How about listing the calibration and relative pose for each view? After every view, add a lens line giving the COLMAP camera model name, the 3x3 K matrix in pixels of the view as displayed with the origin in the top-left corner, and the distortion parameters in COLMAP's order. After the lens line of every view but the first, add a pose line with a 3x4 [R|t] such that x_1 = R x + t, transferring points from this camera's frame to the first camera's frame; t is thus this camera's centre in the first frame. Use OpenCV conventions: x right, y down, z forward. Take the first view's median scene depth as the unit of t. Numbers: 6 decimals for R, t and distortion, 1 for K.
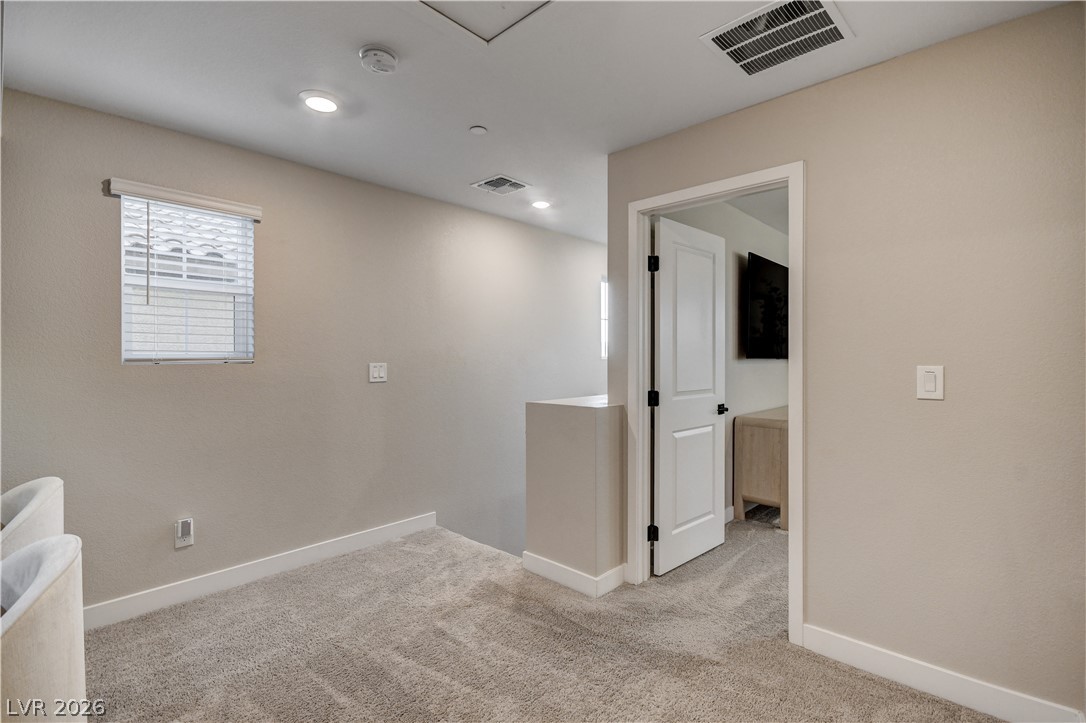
lens RADIAL K [[508.5, 0, 545.3], [0, 508.5, 355.3], [0, 0, 1]] dist [0.001777, 0.000320]
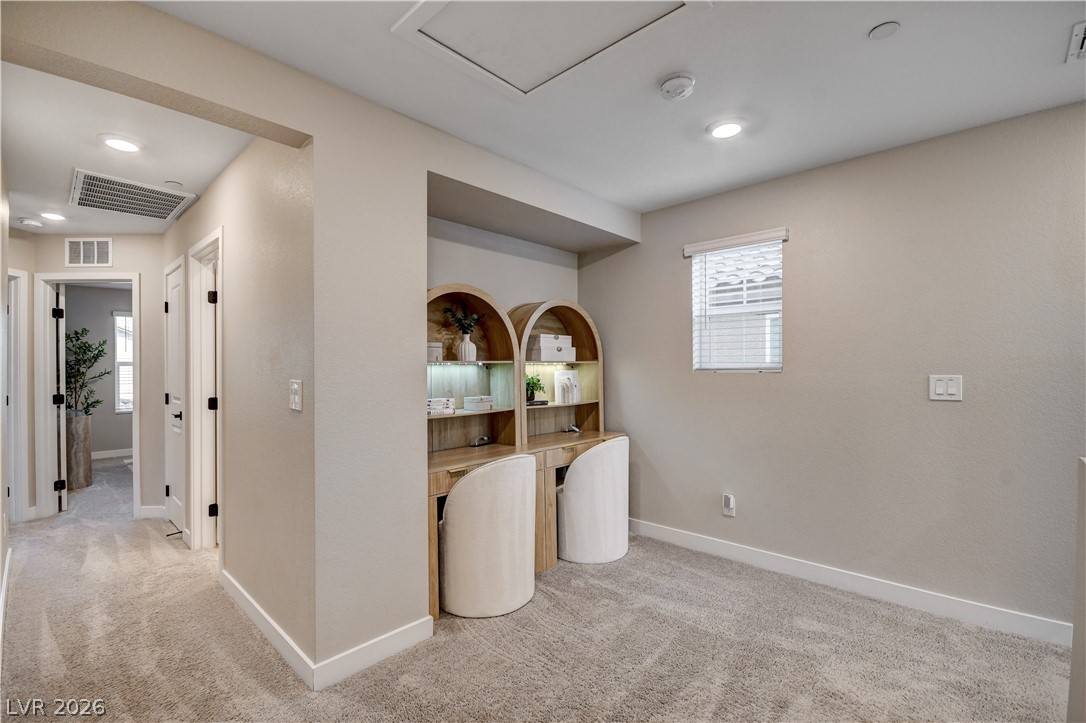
lens RADIAL K [[487.3, 0, 541.6], [0, 487.3, 366.8], [0, 0, 1]] dist [-0.002606, -0.001201]
pose [[-0.023814, -0.000546, -0.999716, 0.497187], [0.005918, 0.999982, -0.000687, 0.000372], [0.999699, -0.005933, -0.023810, 0.535749]]
